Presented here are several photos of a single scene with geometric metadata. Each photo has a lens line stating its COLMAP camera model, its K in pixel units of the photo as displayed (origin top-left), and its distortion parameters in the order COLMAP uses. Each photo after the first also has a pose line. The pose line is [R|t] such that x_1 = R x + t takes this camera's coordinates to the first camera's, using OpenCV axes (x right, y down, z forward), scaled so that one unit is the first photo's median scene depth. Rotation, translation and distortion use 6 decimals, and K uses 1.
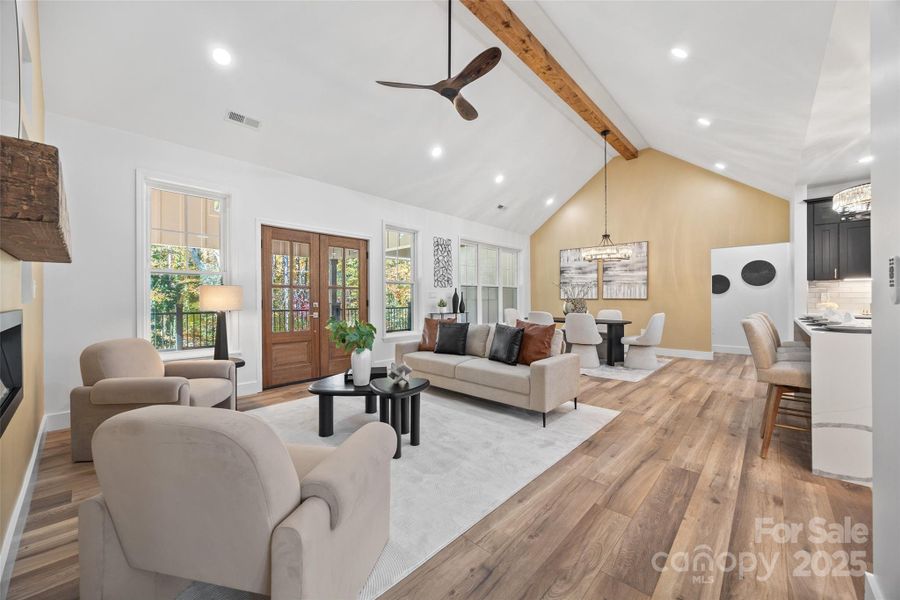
lens RADIAL K [[344.6, 0, 456.2], [0, 344.6, 299.4], [0, 0, 1]] dist [0.001119, 0.000143]
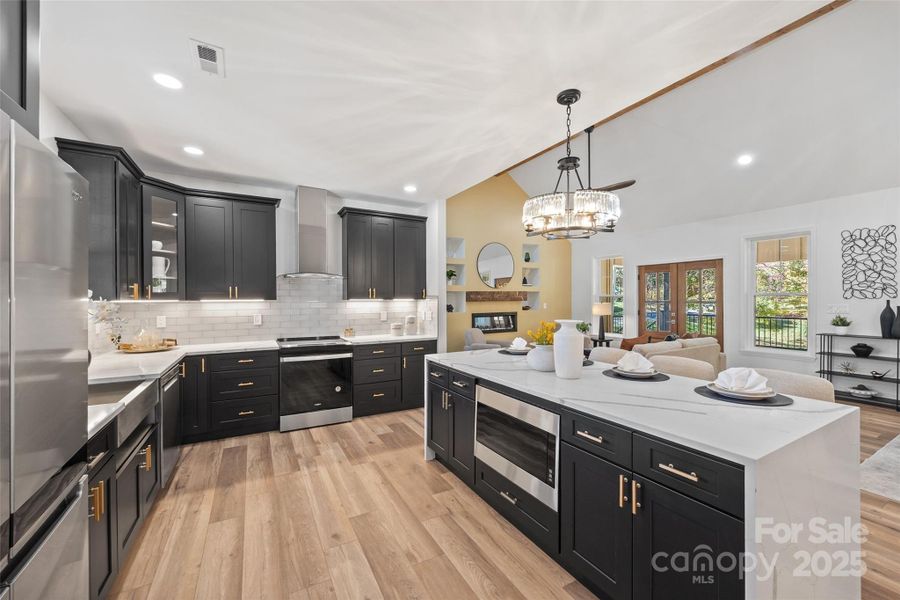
lens RADIAL K [[351.4, 0, 450.0], [0, 351.4, 300.0], [0, 0, 1]] dist [-0.001443, -0.000063]
pose [[-0.314063, 0.010061, -0.949349, 1.132766], [0.006555, 0.999943, 0.008429, -0.056334], [0.949380, -0.003576, -0.314111, 0.536289]]
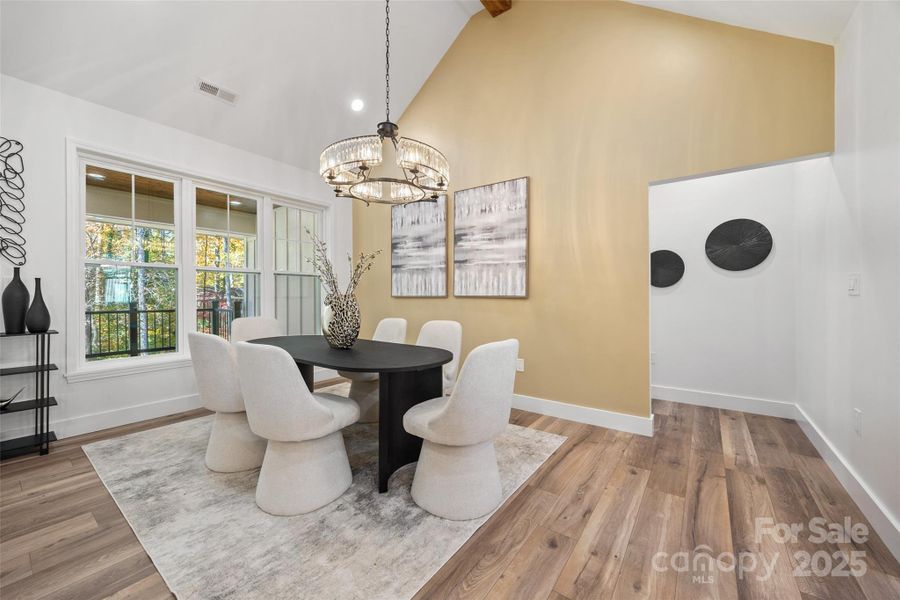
lens RADIAL K [[344.2, 0, 452.2], [0, 344.2, 297.2], [0, 0, 1]] dist [-0.010875, -0.000043]
pose [[0.992742, 0.001394, 0.120259, 0.539966], [-0.002137, 0.999979, 0.006049, -0.005297], [-0.120248, -0.006262, 0.992724, 0.737476]]
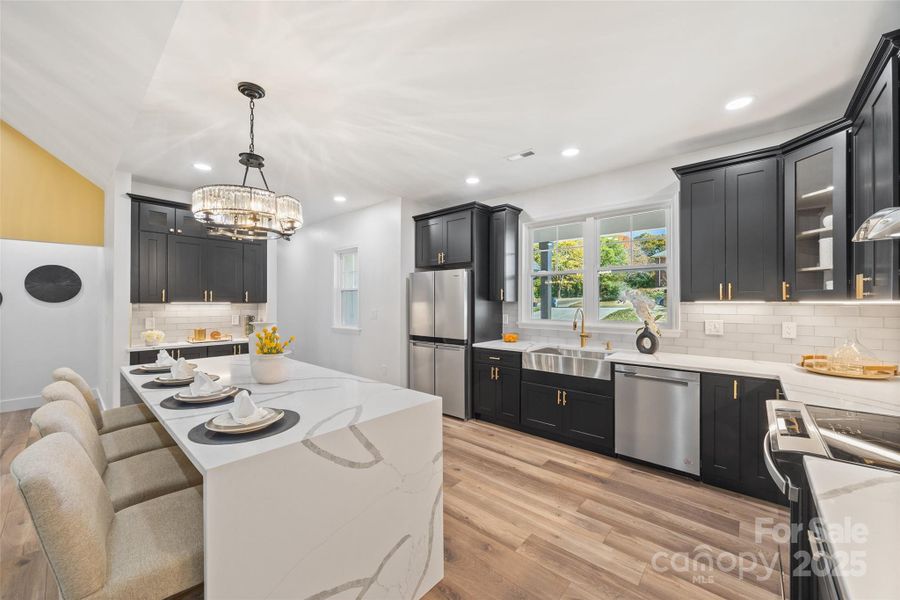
lens RADIAL K [[344.2, 0, 452.2], [0, 344.2, 297.2], [0, 0, 1]] dist [-0.010875, -0.000043]
pose [[-0.021289, 0.014168, 0.999673, 0.260926], [0.000009, 0.999900, -0.014171, -0.053703], [-0.999773, -0.000293, -0.021287, 0.311177]]
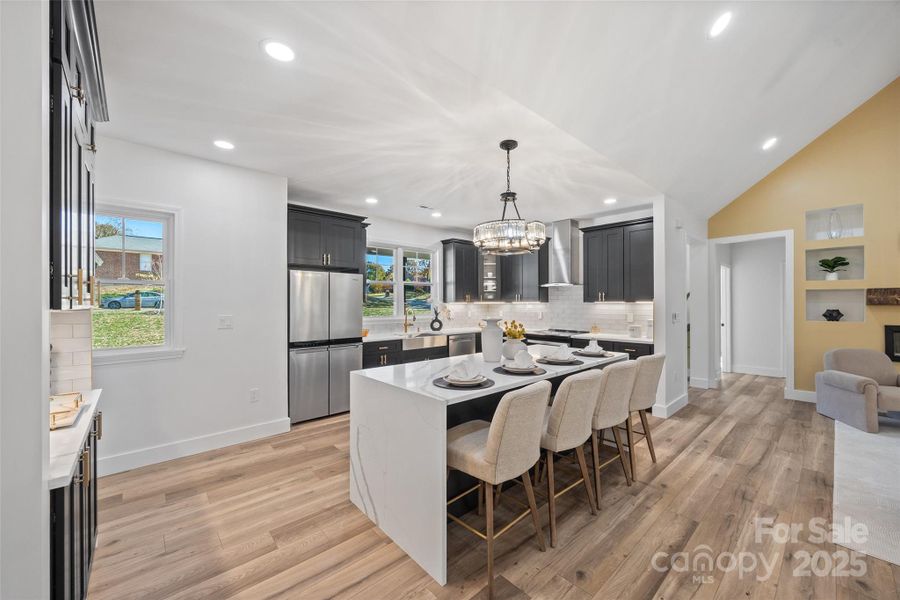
lens RADIAL K [[351.4, 0, 450.0], [0, 351.4, 300.0], [0, 0, 1]] dist [-0.001443, -0.000063]
pose [[-0.995314, 0.009783, 0.096201, 0.709343], [0.009081, 0.999929, -0.007734, -0.053968], [-0.096270, -0.006825, -0.995332, 1.104938]]
